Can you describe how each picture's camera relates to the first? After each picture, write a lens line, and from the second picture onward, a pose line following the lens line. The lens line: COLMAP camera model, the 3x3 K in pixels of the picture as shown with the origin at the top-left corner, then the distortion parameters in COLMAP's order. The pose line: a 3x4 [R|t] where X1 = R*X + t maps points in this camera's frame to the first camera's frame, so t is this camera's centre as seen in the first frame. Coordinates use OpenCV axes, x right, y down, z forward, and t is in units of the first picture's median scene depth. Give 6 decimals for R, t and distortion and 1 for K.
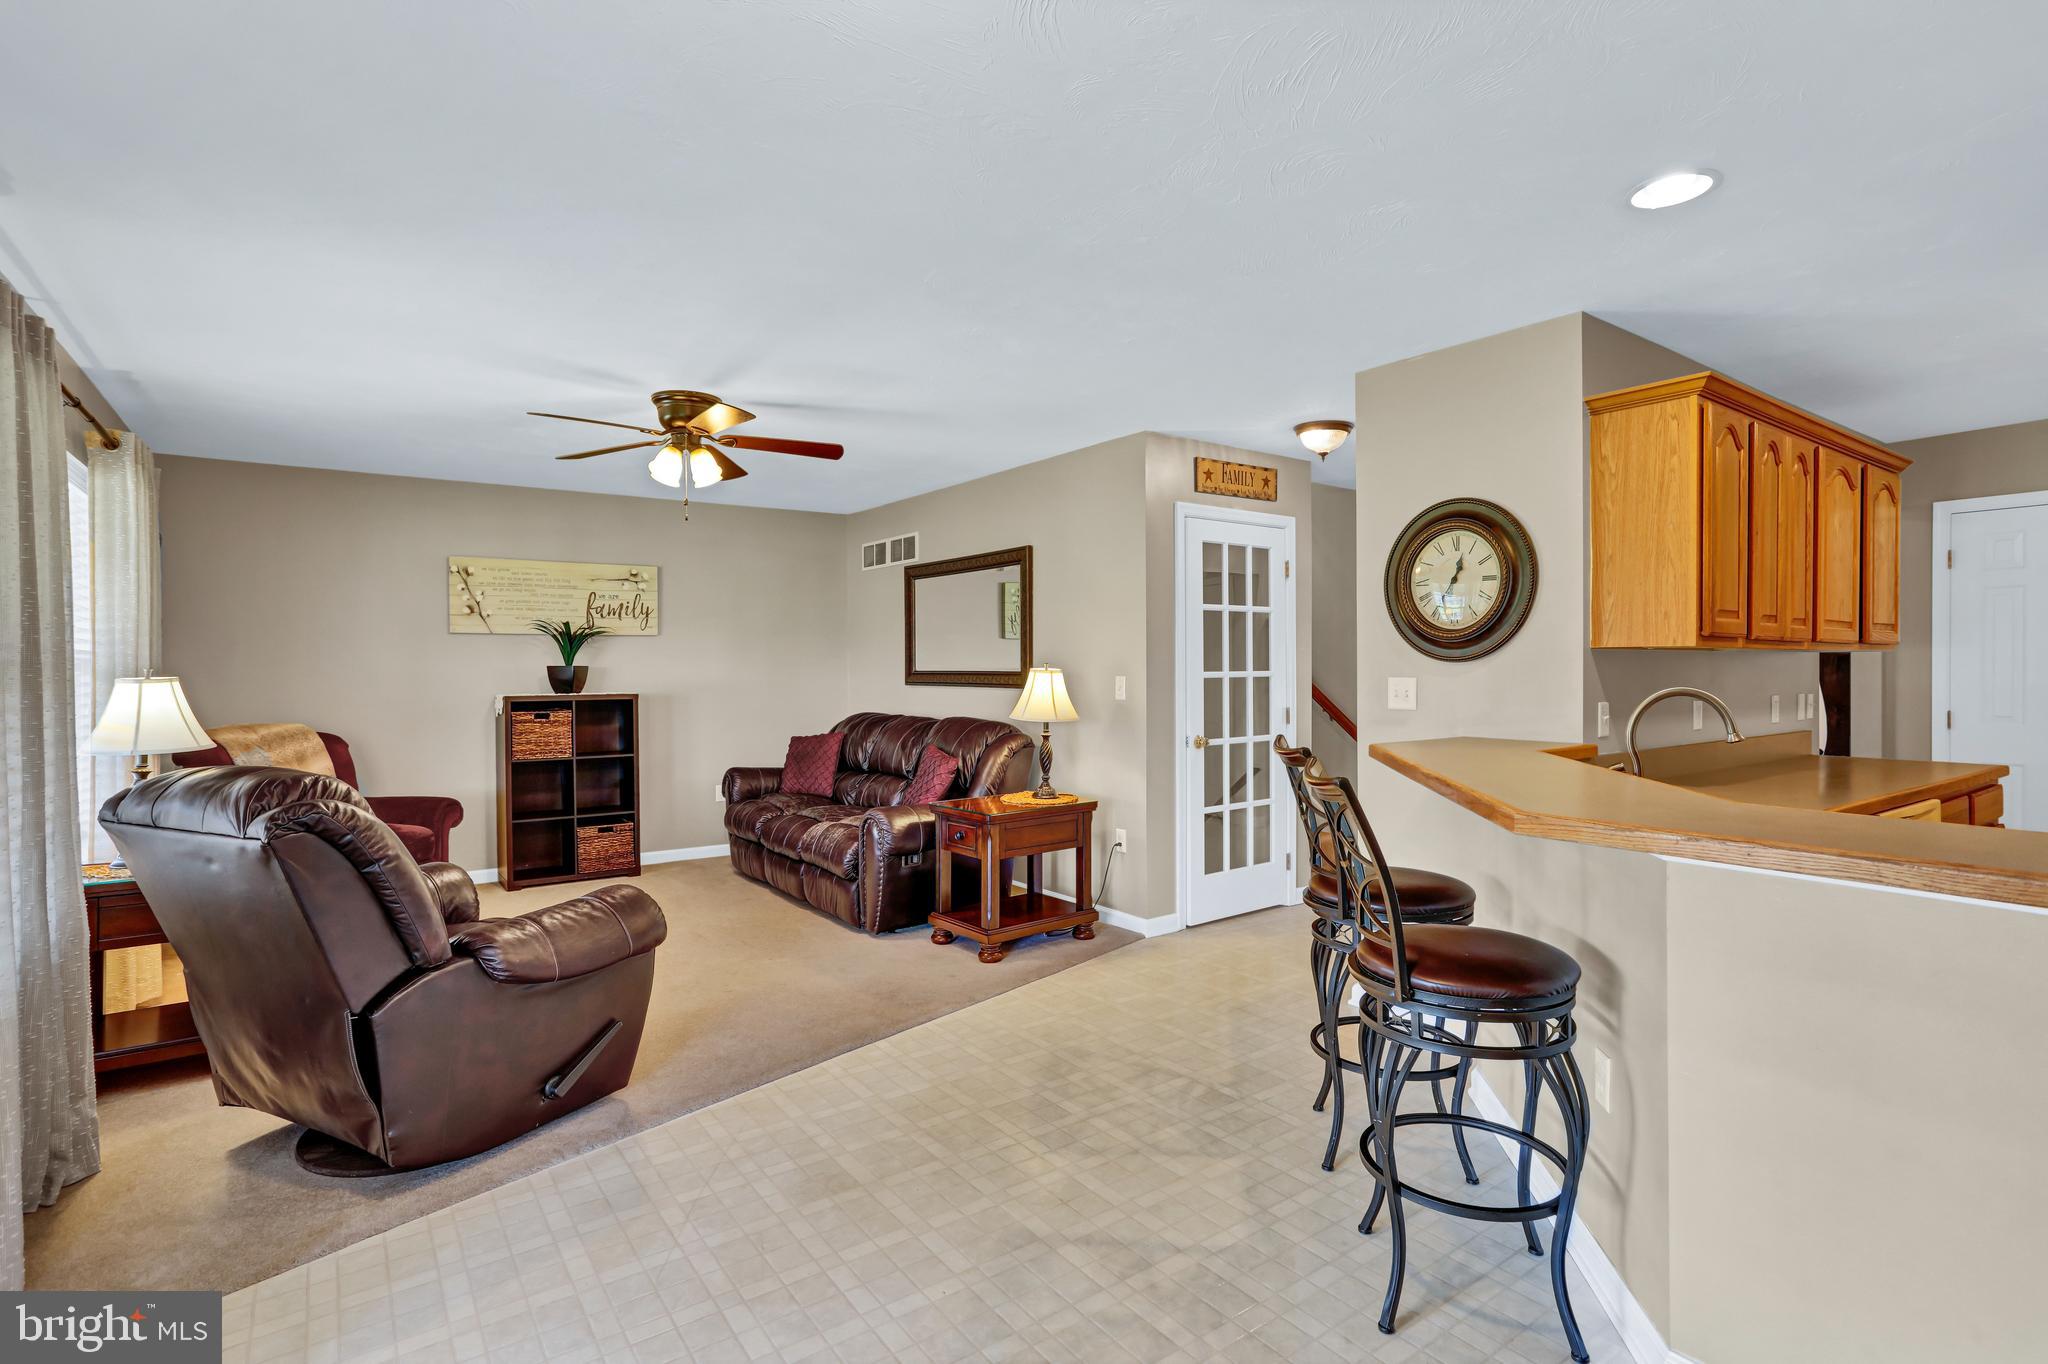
lens RADIAL K [[990.7, 0, 1028.1], [0, 990.7, 659.3], [0, 0, 1]] dist [-0.036771, 0.028359]
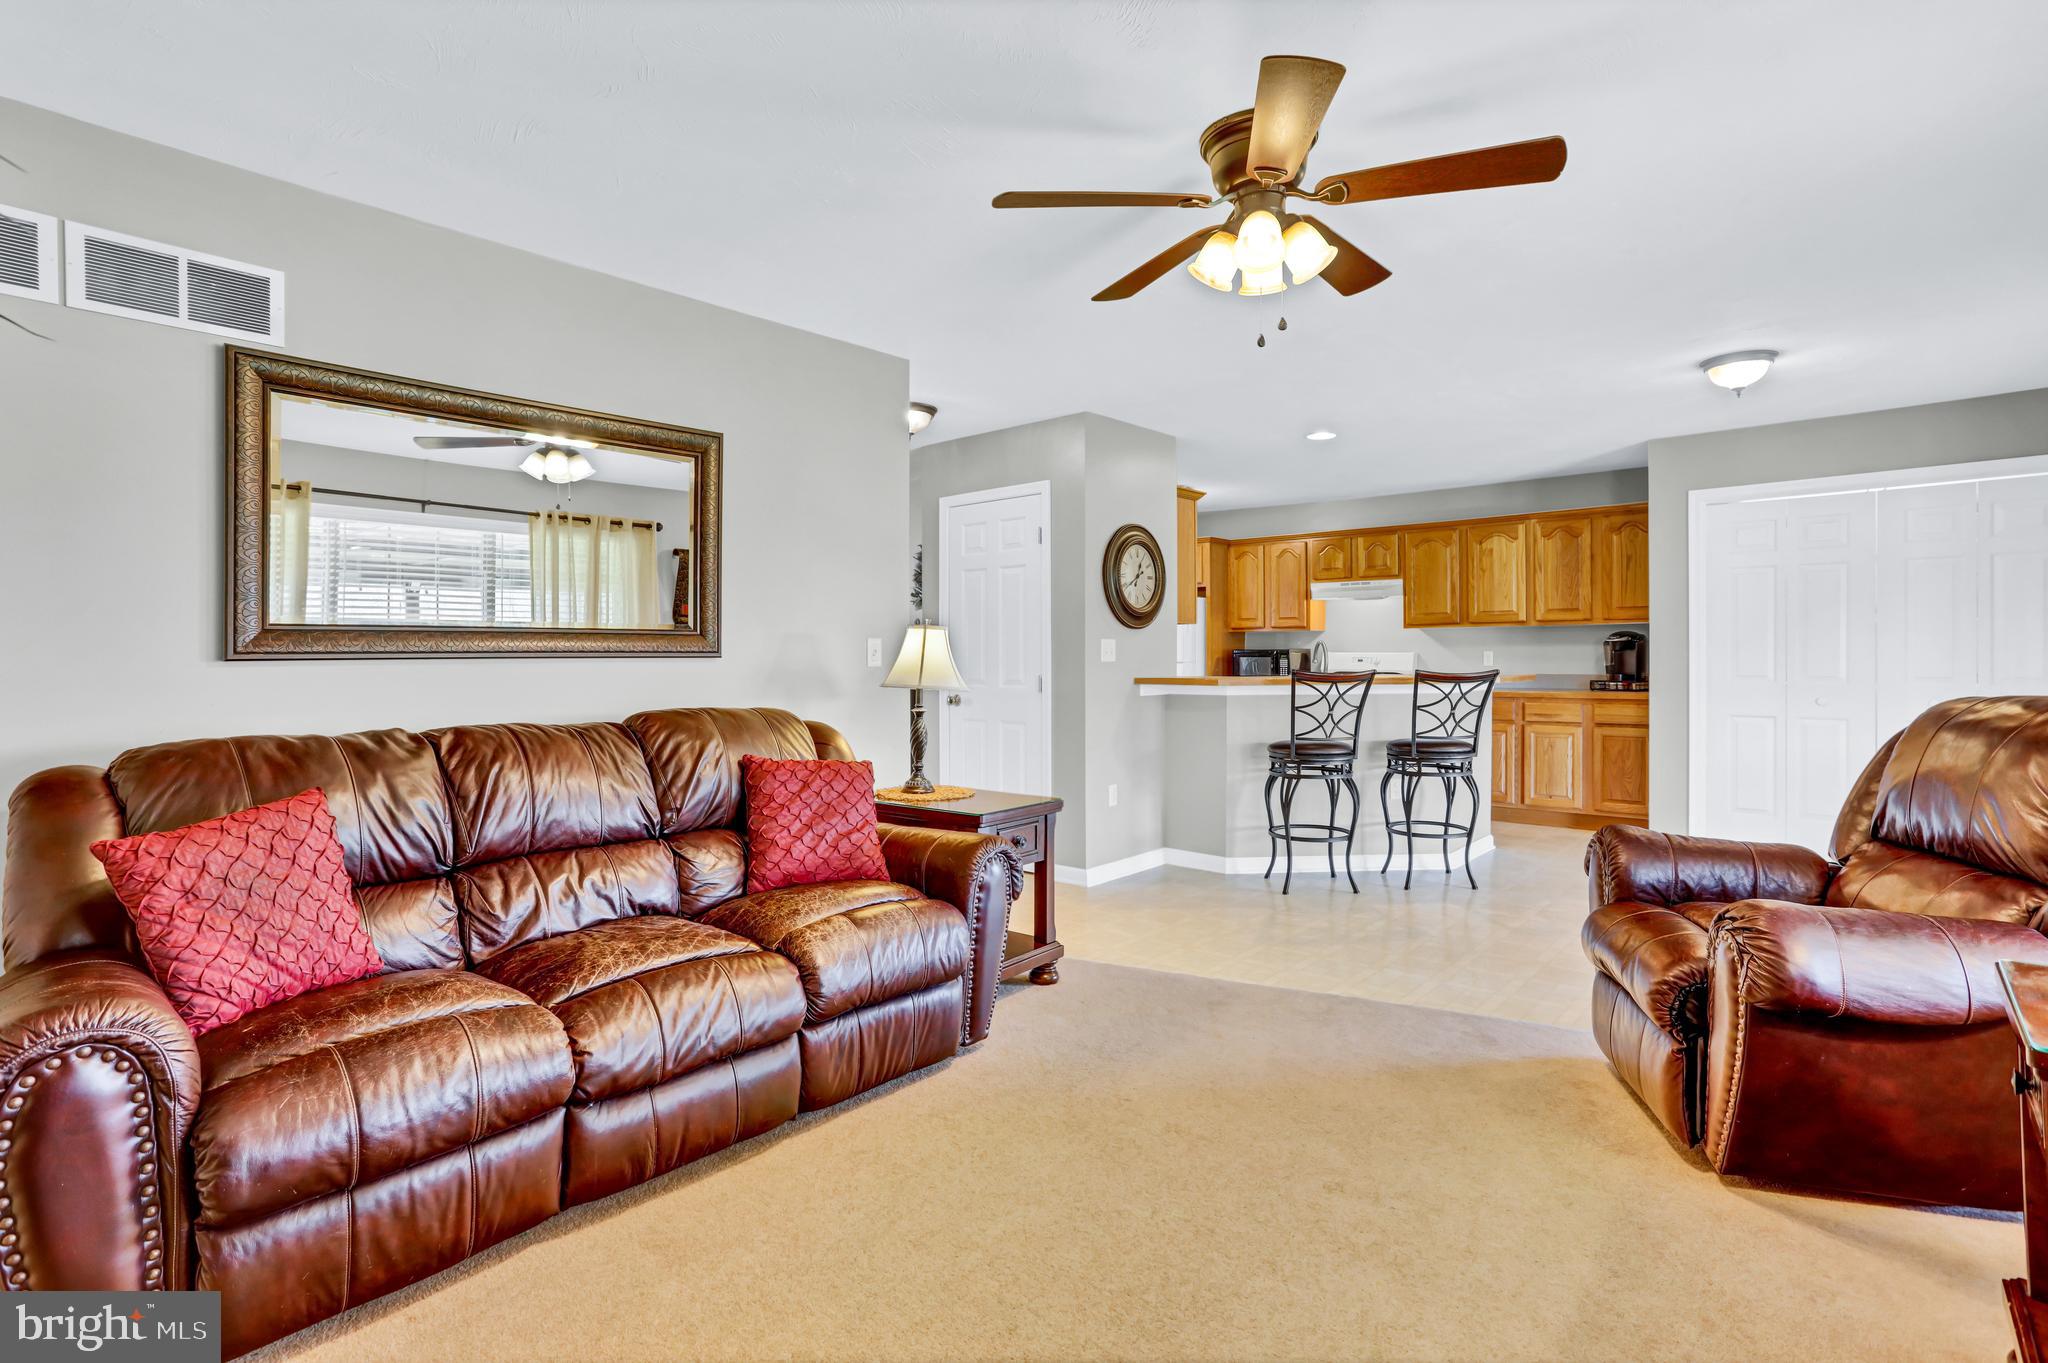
lens RADIAL K [[953.0, 0, 1069.5], [0, 953.0, 633.3], [0, 0, 1]] dist [-0.028747, 0.000129]
pose [[-0.229685, 0.025930, 0.972919, -0.613688], [0.002539, 0.999658, -0.026044, 0.028980], [-0.973262, -0.003512, -0.229673, 0.886373]]
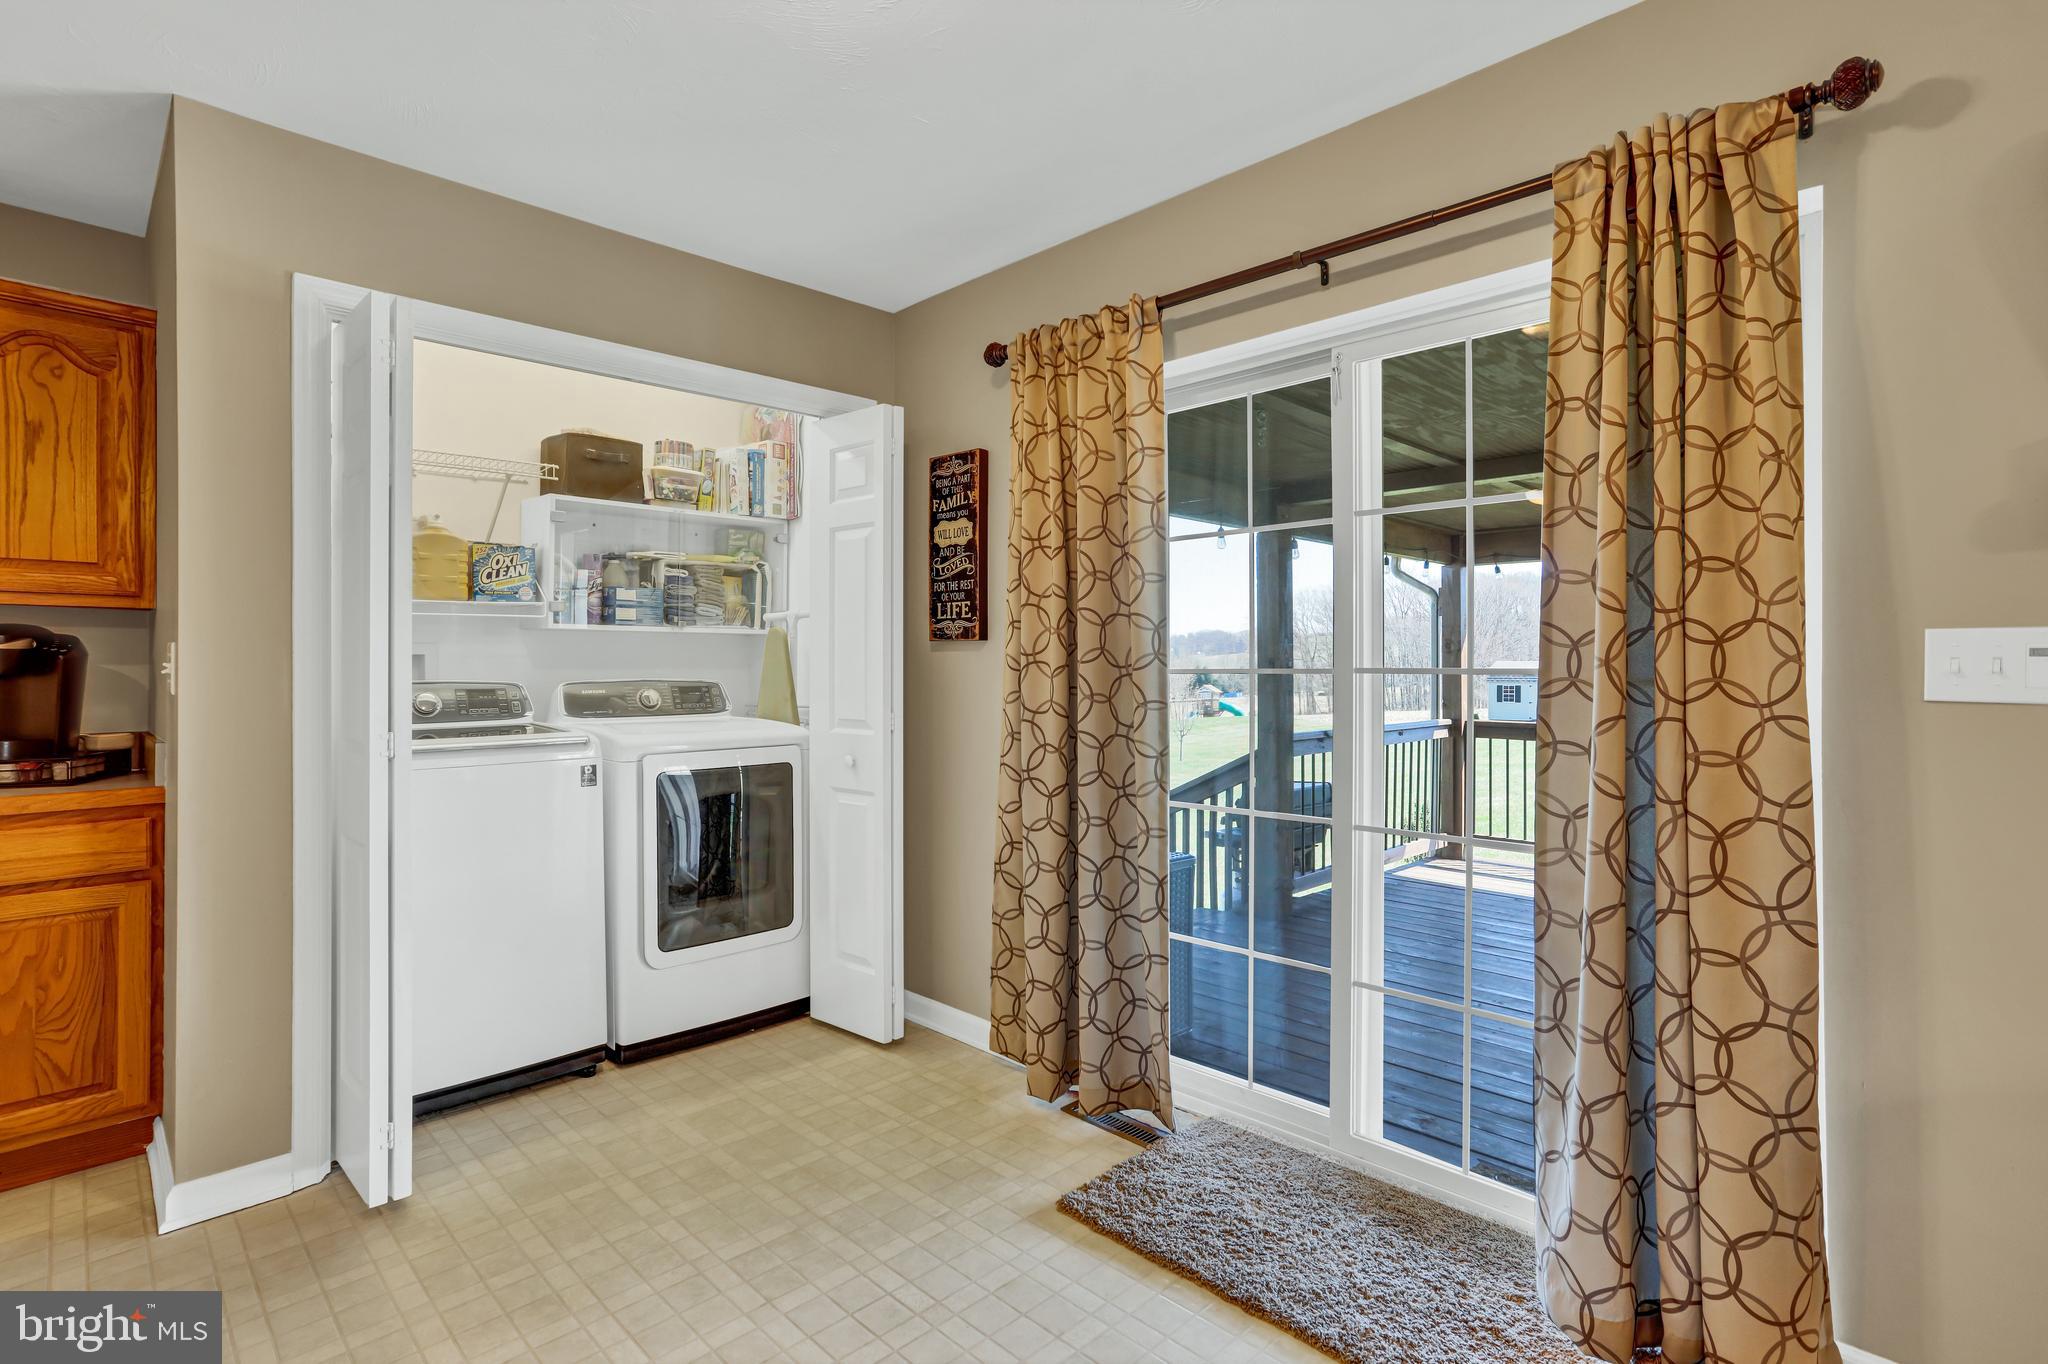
lens RADIAL K [[972.6, 0, 1076.6], [0, 972.6, 668.0], [0, 0, 1]] dist [-0.016260, 0.000726]
pose [[-0.986901, 0.000845, -0.161325, -0.057091], [0.000494, 0.999997, 0.002222, 0.019973], [0.161326, 0.002113, -0.986899, 0.469749]]
